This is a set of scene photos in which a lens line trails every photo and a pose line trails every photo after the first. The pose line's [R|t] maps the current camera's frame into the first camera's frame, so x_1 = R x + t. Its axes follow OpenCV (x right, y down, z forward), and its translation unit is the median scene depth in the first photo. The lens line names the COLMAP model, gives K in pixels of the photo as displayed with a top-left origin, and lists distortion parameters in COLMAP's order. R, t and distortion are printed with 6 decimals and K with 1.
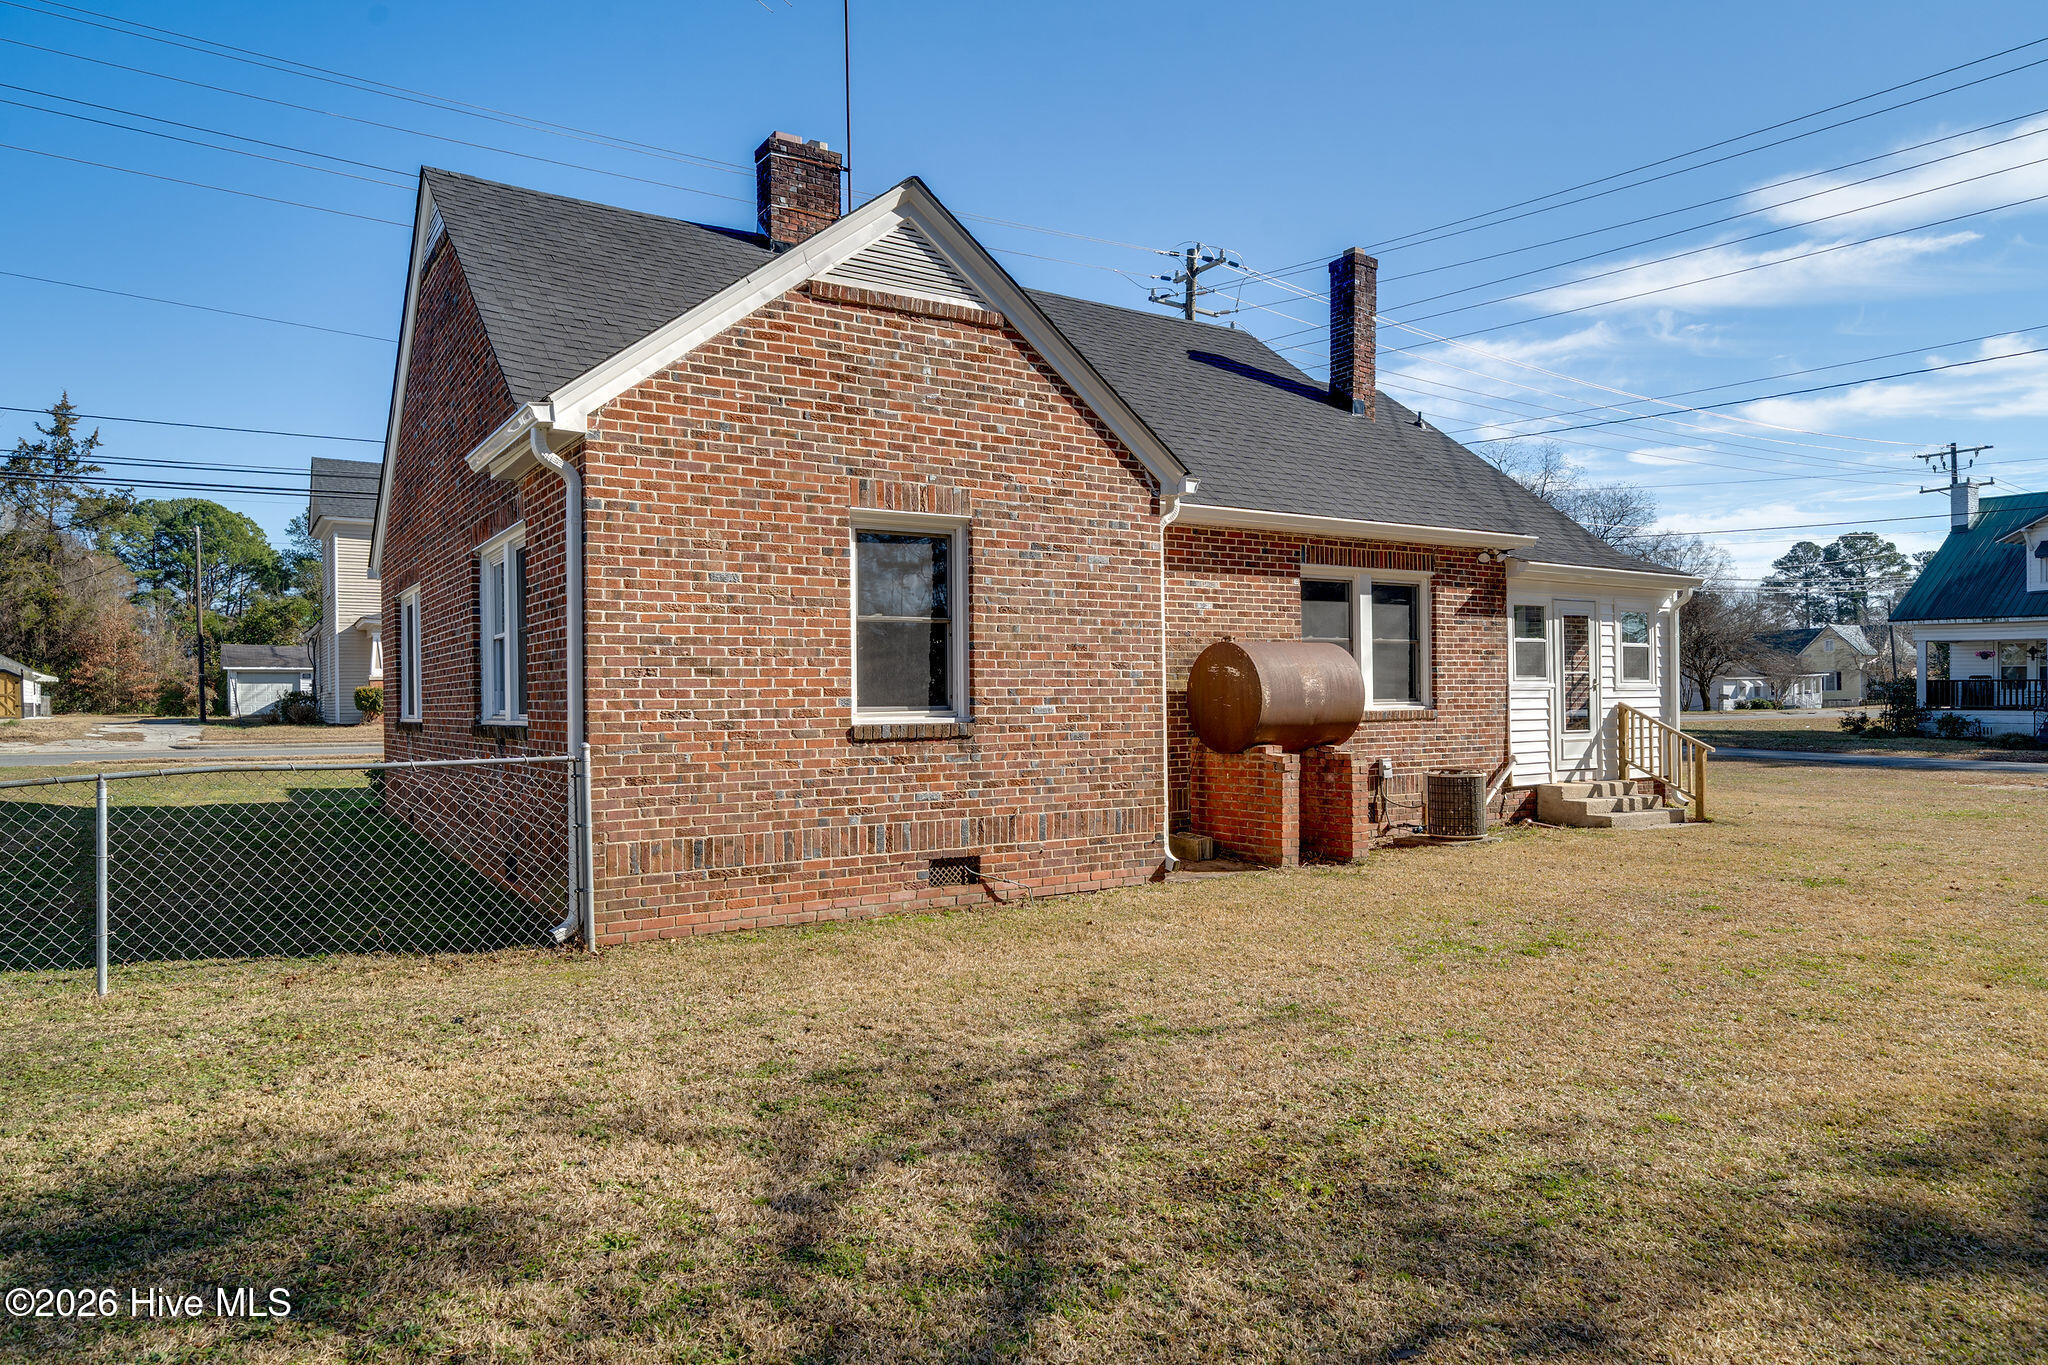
lens RADIAL K [[1362.4, 0, 1024.0], [0, 1362.4, 682.5], [0, 0, 1]] dist [-0.000701, -0.000233]
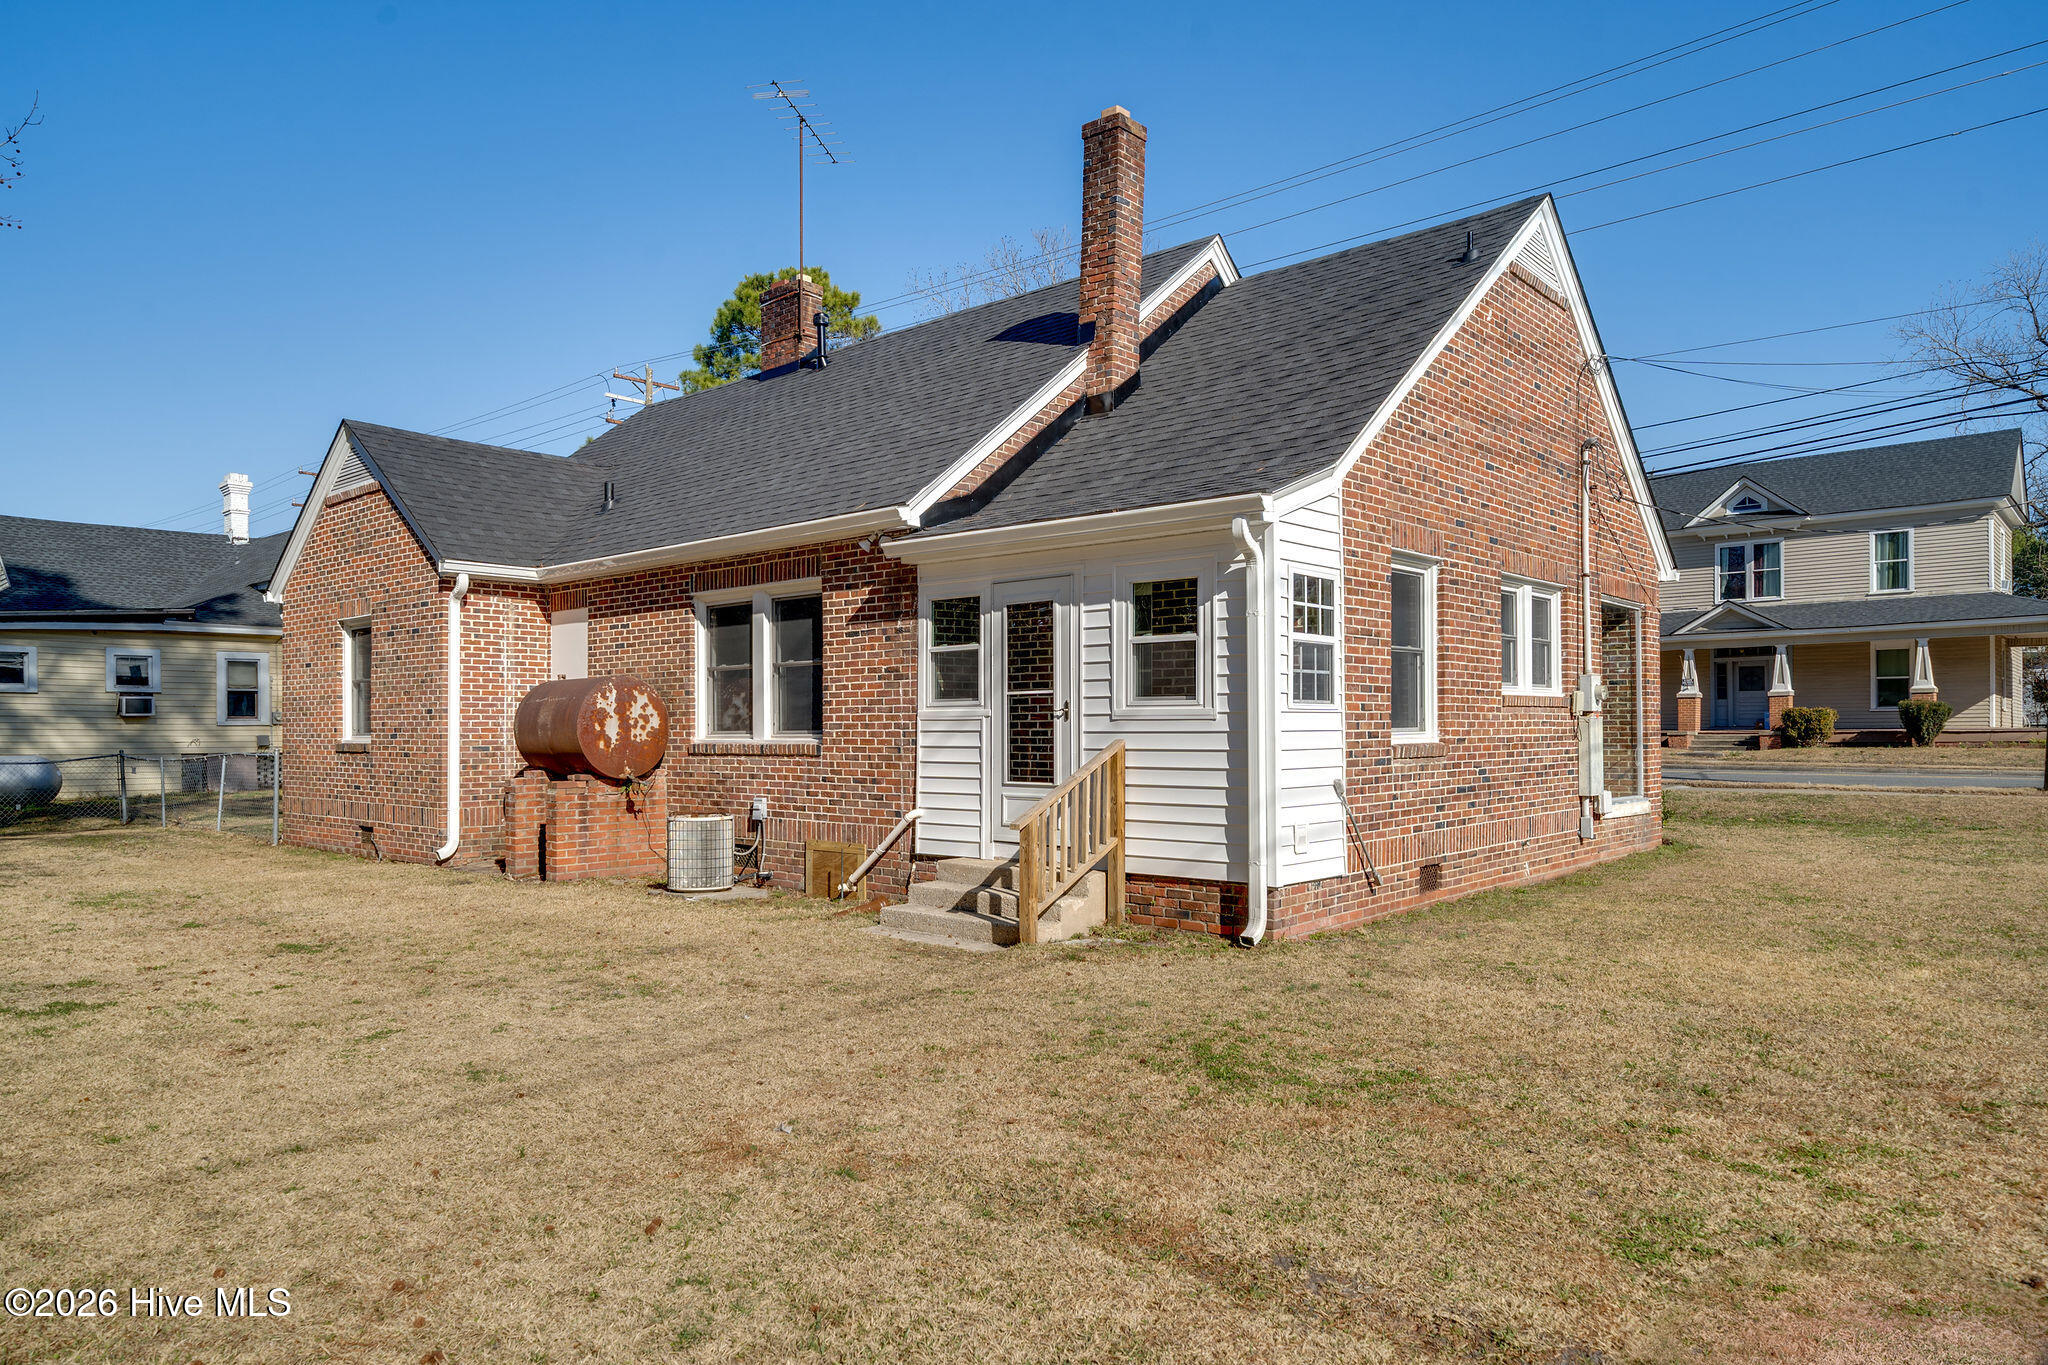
lens RADIAL K [[1362.4, 0, 1024.0], [0, 1362.4, 682.5], [0, 0, 1]] dist [-0.000701, -0.000233]
pose [[0.208788, -0.024545, -0.977653, 1.072106], [0.012931, 0.999667, -0.022336, 0.002628], [0.977875, -0.007979, 0.209036, 0.902744]]
